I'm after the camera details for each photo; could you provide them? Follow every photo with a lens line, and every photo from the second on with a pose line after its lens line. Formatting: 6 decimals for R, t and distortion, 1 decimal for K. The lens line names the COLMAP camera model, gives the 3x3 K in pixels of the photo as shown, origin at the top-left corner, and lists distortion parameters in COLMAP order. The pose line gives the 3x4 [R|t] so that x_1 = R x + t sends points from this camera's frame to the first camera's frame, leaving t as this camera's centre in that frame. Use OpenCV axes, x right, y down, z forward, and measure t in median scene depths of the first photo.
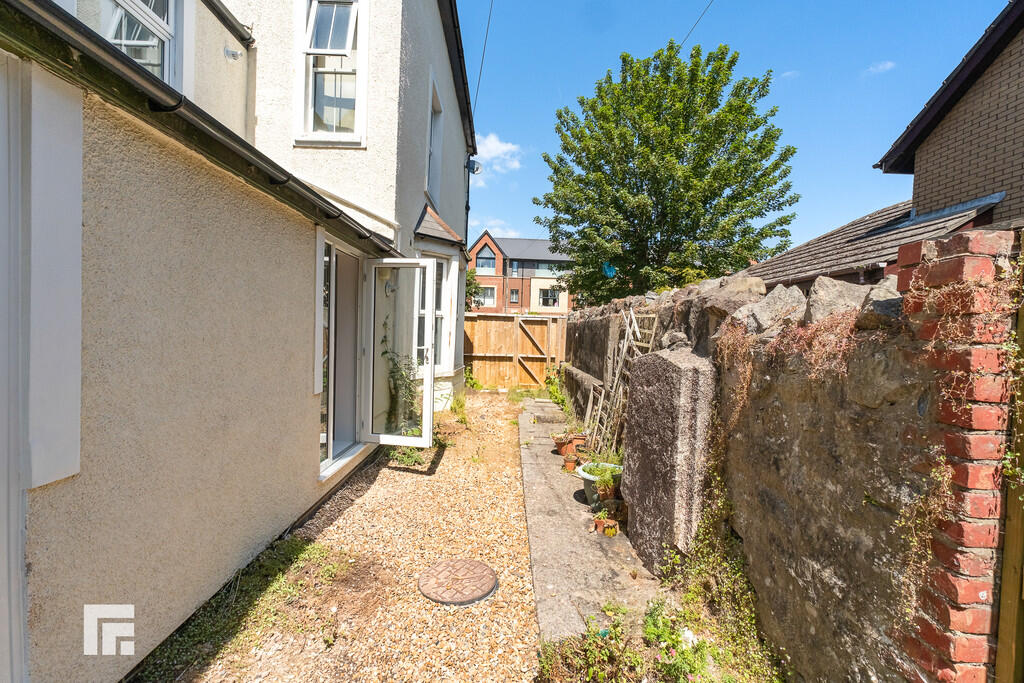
lens RADIAL K [[432.4, 0, 512.0], [0, 432.4, 341.5], [0, 0, 1]] dist [-0.001844, 0.002955]
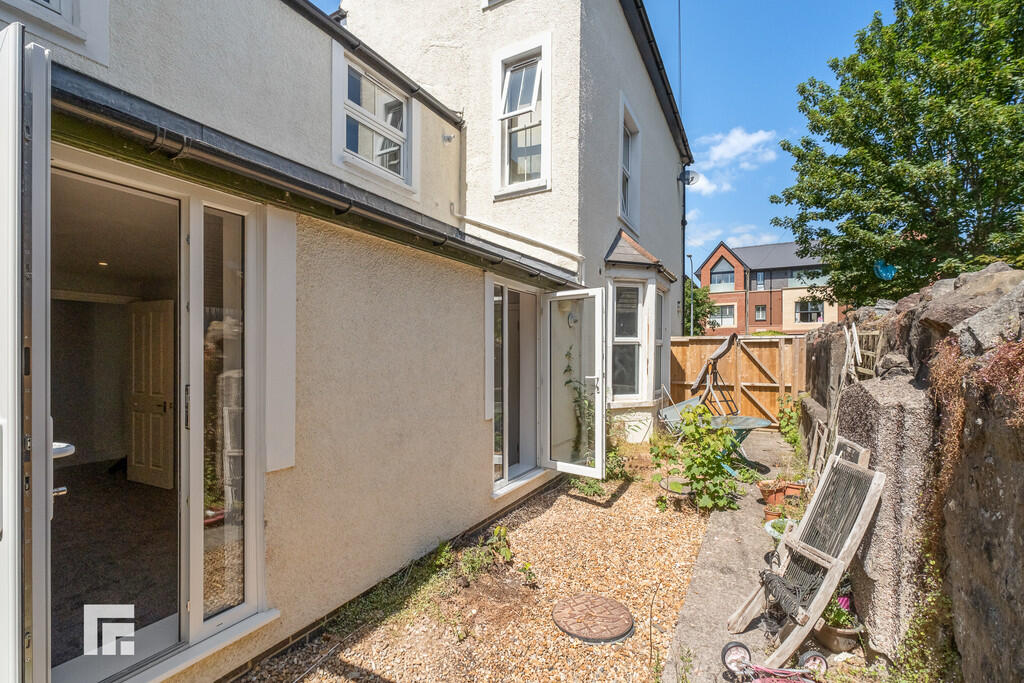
lens RADIAL K [[447.7, 0, 511.9], [0, 447.7, 351.7], [0, 0, 1]] dist [-0.000616, 0.000903]
pose [[0.866823, -0.035631, -0.497341, 0.125918], [0.016800, 0.998964, -0.042288, -0.003388], [0.498332, 0.028301, 0.866524, 0.007552]]
